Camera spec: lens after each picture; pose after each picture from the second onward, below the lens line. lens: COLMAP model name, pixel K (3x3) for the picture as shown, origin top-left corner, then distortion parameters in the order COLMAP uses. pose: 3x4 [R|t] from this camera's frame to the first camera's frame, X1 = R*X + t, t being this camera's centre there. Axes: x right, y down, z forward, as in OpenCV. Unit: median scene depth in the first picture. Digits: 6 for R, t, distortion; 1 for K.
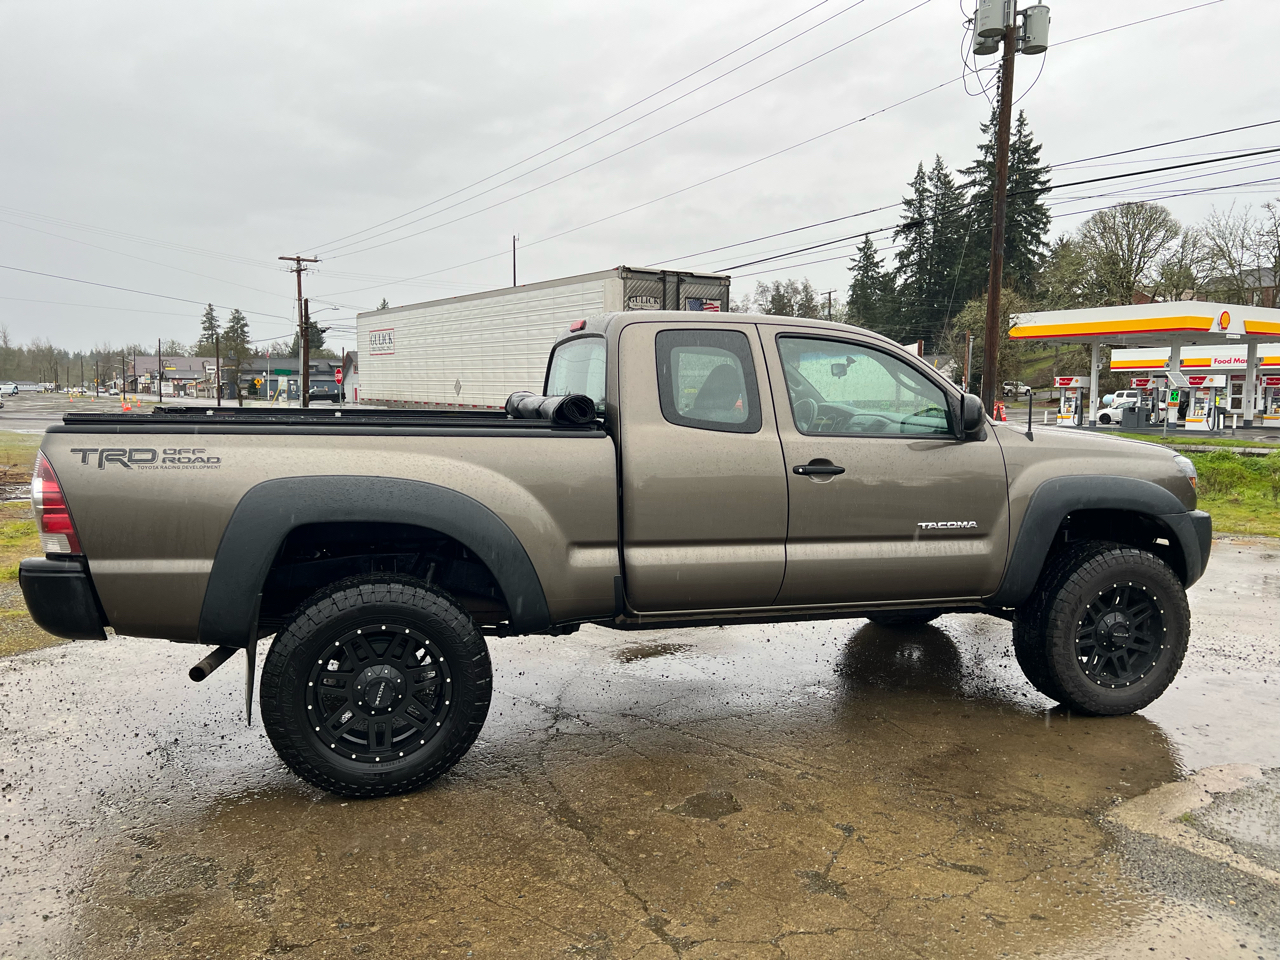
lens RADIAL K [[957.8, 0, 655.4], [0, 957.8, 479.4], [0, 0, 1]] dist [0.062369, -0.074010]
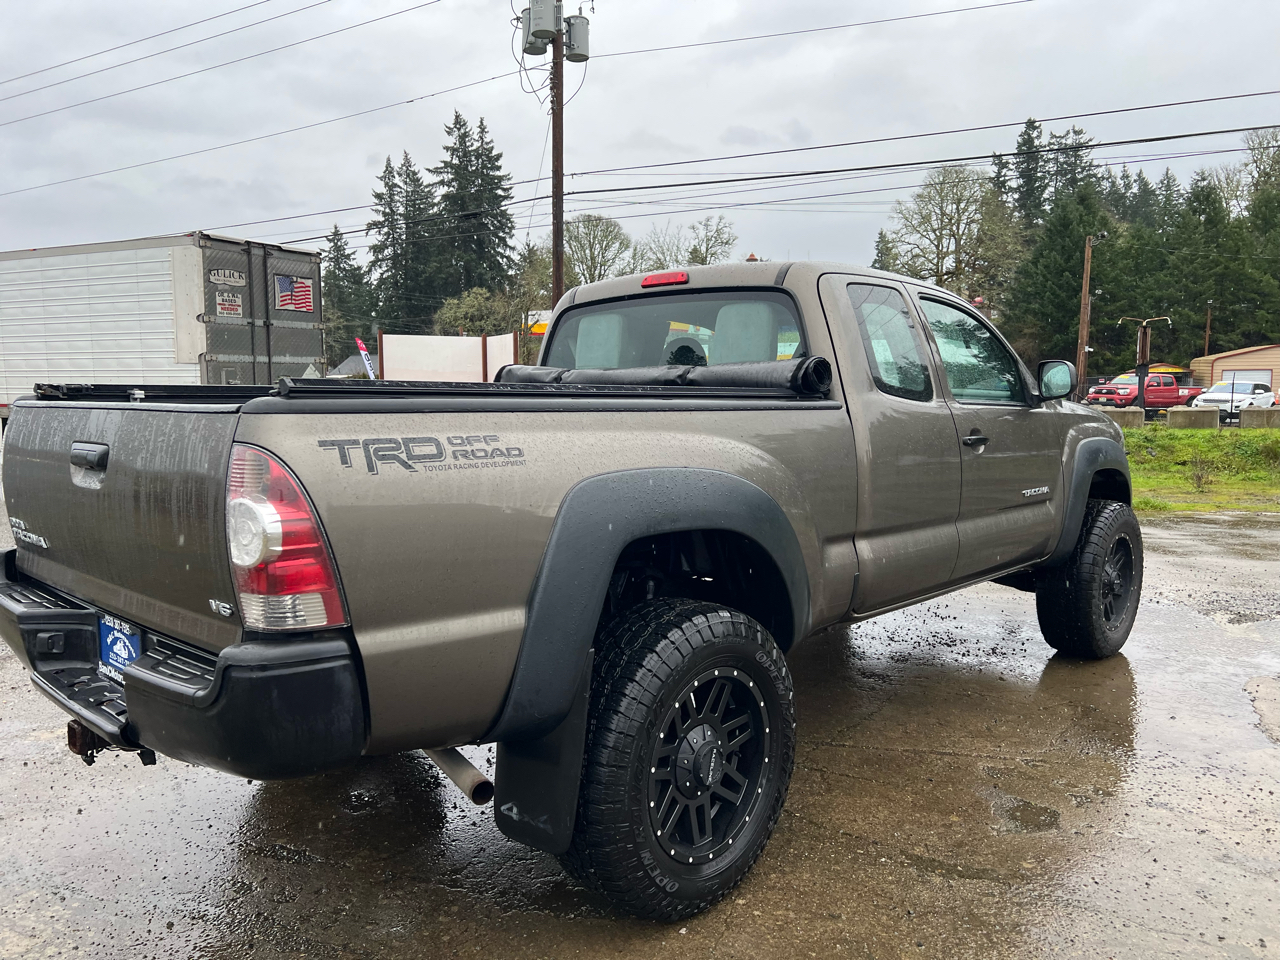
lens RADIAL K [[958.4, 0, 646.2], [0, 958.4, 483.3], [0, 0, 1]] dist [0.056376, -0.076123]
pose [[0.864194, -0.059378, 0.499643, -0.527756], [0.055308, 0.998205, 0.022965, -0.006865], [-0.500110, 0.007788, 0.865927, 0.308605]]
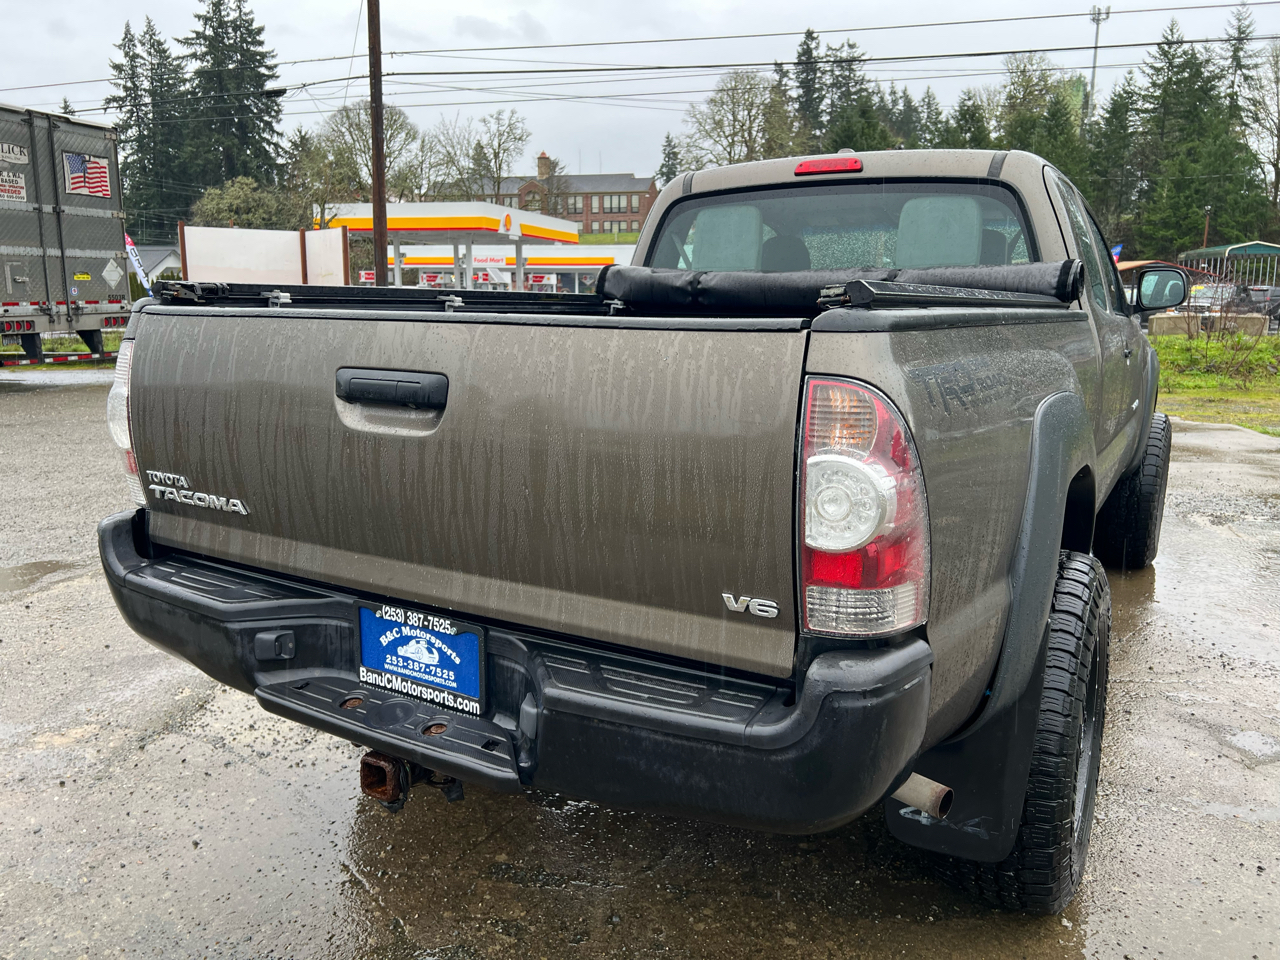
lens RADIAL K [[965.3, 0, 644.6], [0, 965.3, 471.5], [0, 0, 1]] dist [0.026980, -0.034525]
pose [[0.735573, -0.124467, 0.665913, -0.698869], [0.059434, 0.991043, 0.119586, -0.032377], [-0.674833, -0.048387, 0.736382, 0.568963]]
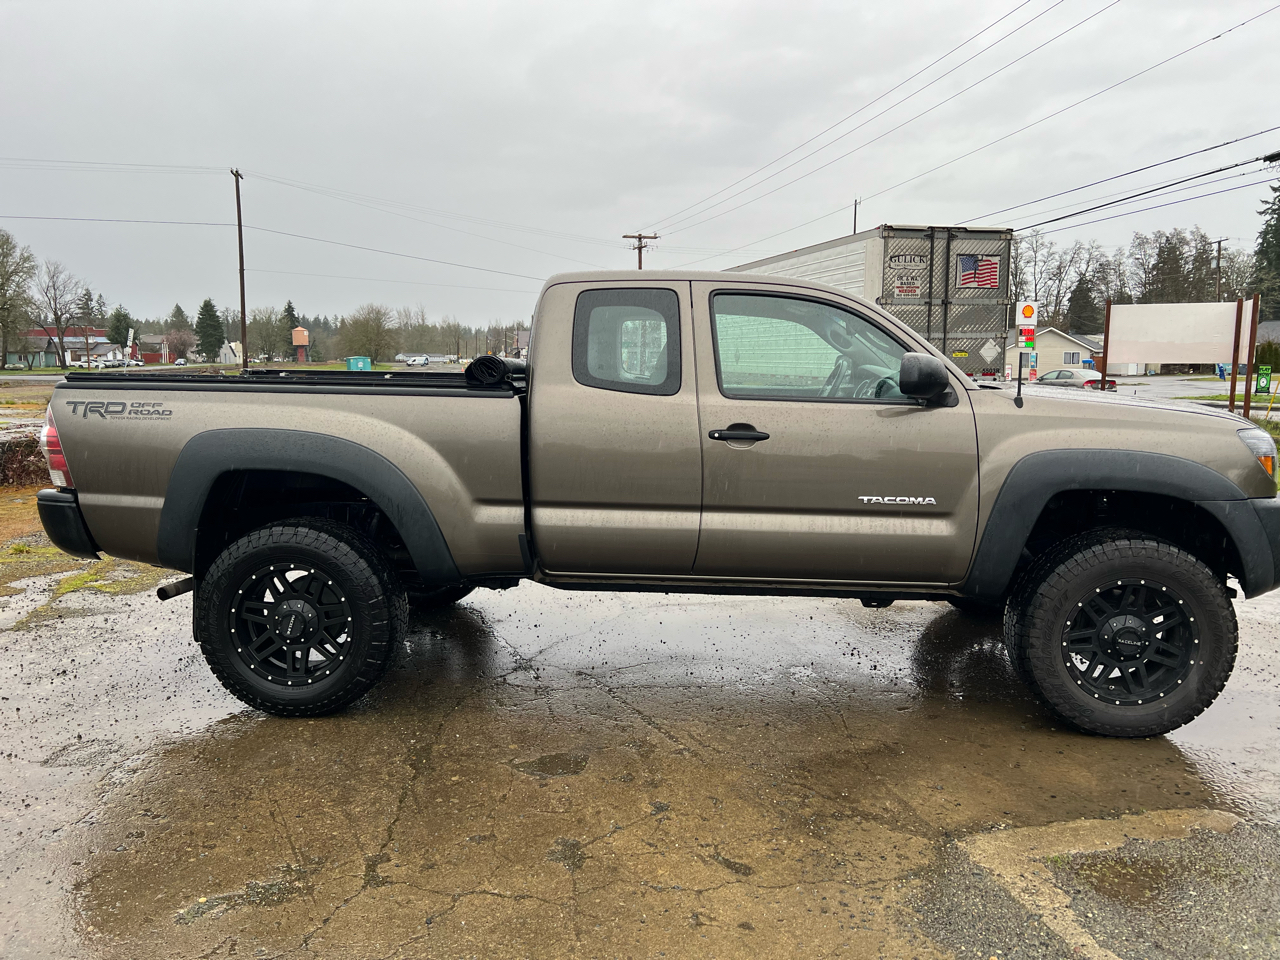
lens RADIAL K [[957.8, 0, 655.4], [0, 957.8, 479.4], [0, 0, 1]] dist [0.062369, -0.074010]
pose [[0.936737, 0.038506, -0.347908, 0.382114], [-0.027247, 0.998936, 0.037201, 0.000763], [0.348971, -0.025368, 0.936790, 0.082100]]
